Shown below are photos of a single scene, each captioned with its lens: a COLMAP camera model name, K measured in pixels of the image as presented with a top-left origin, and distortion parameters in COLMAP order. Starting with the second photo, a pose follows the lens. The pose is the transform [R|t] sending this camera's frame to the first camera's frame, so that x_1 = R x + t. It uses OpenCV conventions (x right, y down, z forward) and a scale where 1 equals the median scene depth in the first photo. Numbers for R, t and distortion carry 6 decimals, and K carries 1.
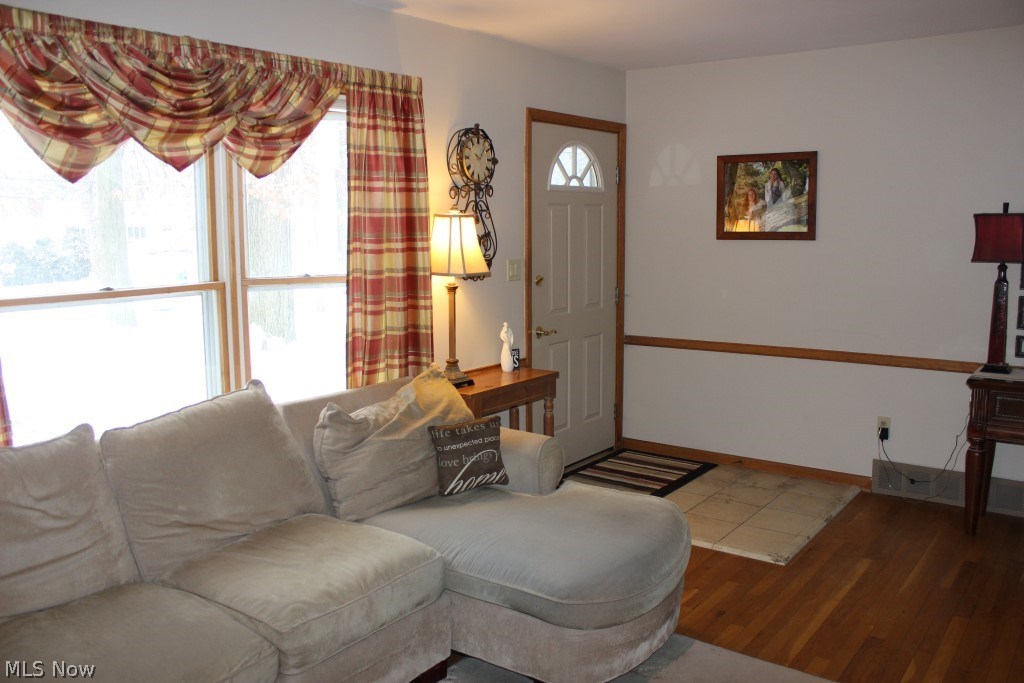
lens RADIAL K [[852.4, 0, 519.1], [0, 852.4, 342.0], [0, 0, 1]] dist [-0.156233, 0.123117]
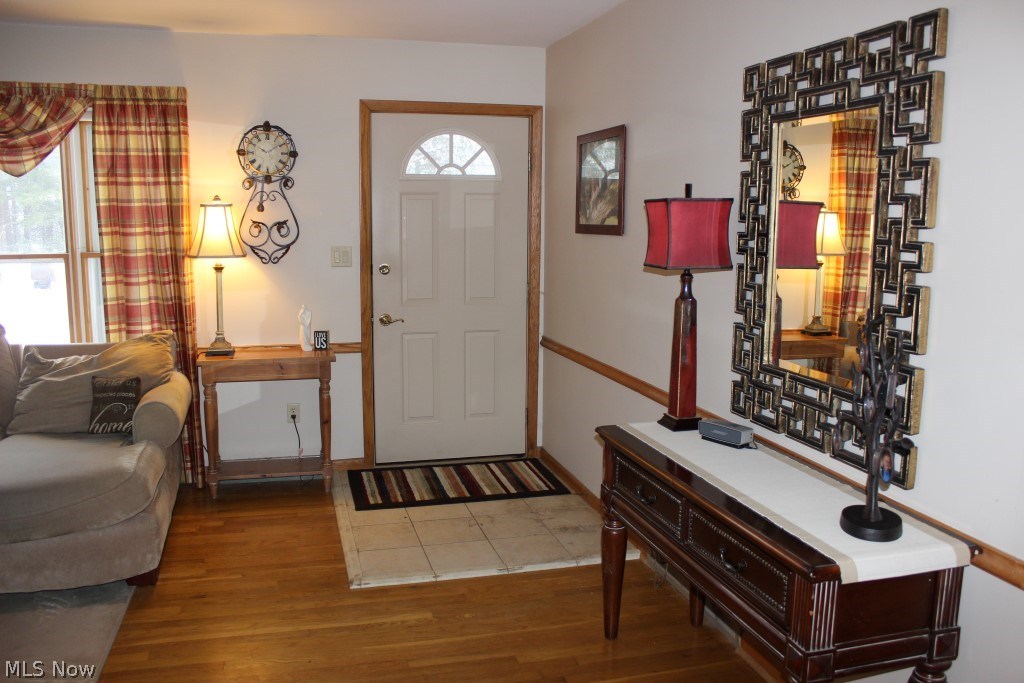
lens RADIAL K [[852.4, 0, 514.2], [0, 852.4, 343.2], [0, 0, 1]] dist [-0.156233, 0.123117]
pose [[0.792647, 0.106120, -0.600374, 0.920423], [-0.100960, 0.993987, 0.042401, -0.051314], [0.601263, 0.027005, 0.798595, 0.346273]]
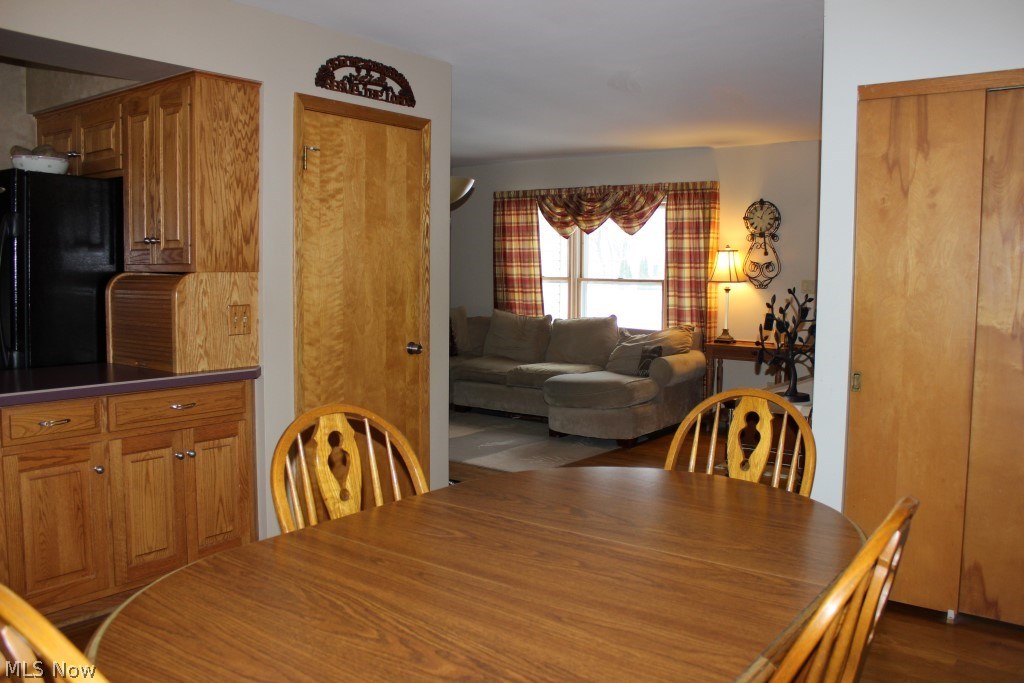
lens RADIAL K [[852.4, 0, 516.5], [0, 852.4, 347.6], [0, 0, 1]] dist [-0.156233, 0.123117]
pose [[0.010571, 0.098570, -0.995074, 1.761271], [-0.151528, 0.983795, 0.095843, -0.046211], [0.988396, 0.149768, 0.025336, 0.518924]]
